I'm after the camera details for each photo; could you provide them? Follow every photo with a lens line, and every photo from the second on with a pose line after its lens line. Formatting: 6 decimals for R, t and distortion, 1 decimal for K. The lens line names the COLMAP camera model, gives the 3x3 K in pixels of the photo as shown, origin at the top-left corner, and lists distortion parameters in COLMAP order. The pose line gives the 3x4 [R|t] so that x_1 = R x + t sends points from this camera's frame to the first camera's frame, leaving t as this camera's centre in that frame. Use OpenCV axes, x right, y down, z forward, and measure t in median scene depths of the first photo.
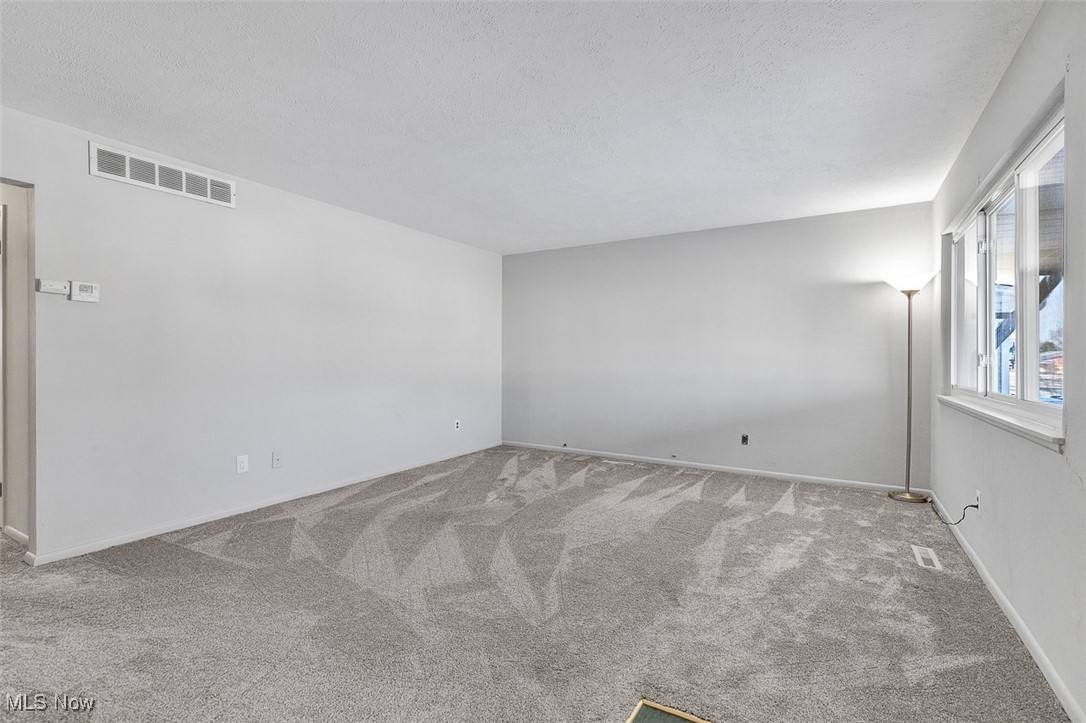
lens RADIAL K [[496.6, 0, 542.5], [0, 496.6, 358.9], [0, 0, 1]] dist [-0.000125, -0.000213]
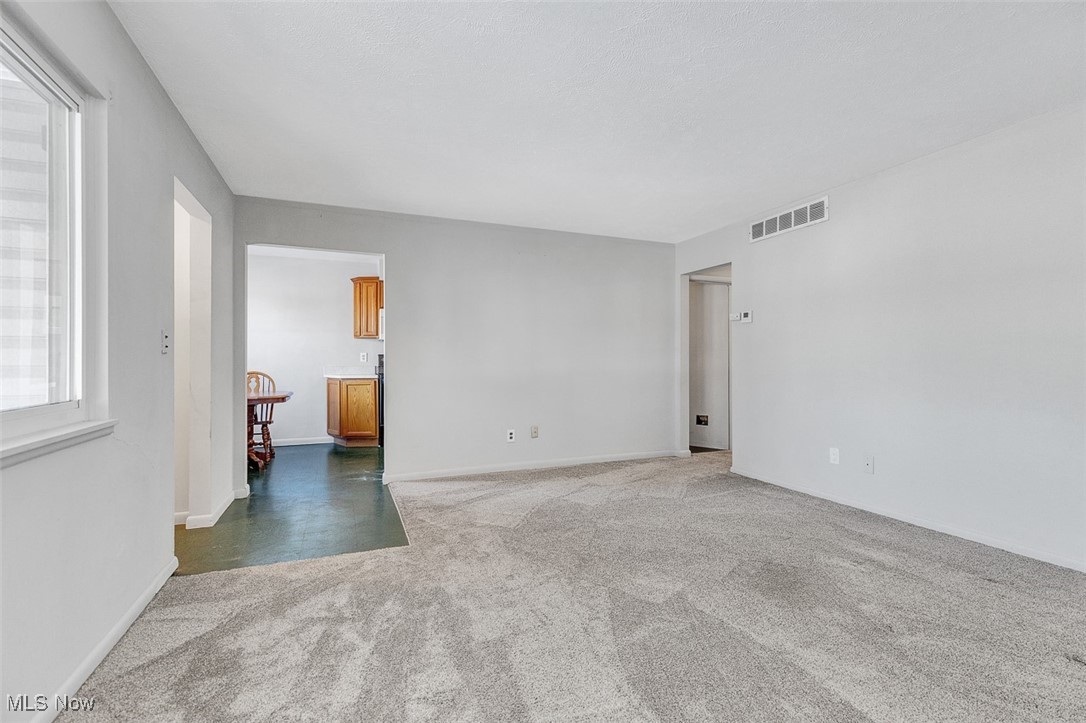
lens RADIAL K [[496.6, 0, 542.1], [0, 496.6, 360.2], [0, 0, 1]] dist [-0.000125, -0.000213]
pose [[-0.608609, -0.000374, -0.793470, 0.678246], [-0.003258, 0.999993, 0.002027, 0.006337], [0.793464, 0.003819, -0.608606, 1.254220]]
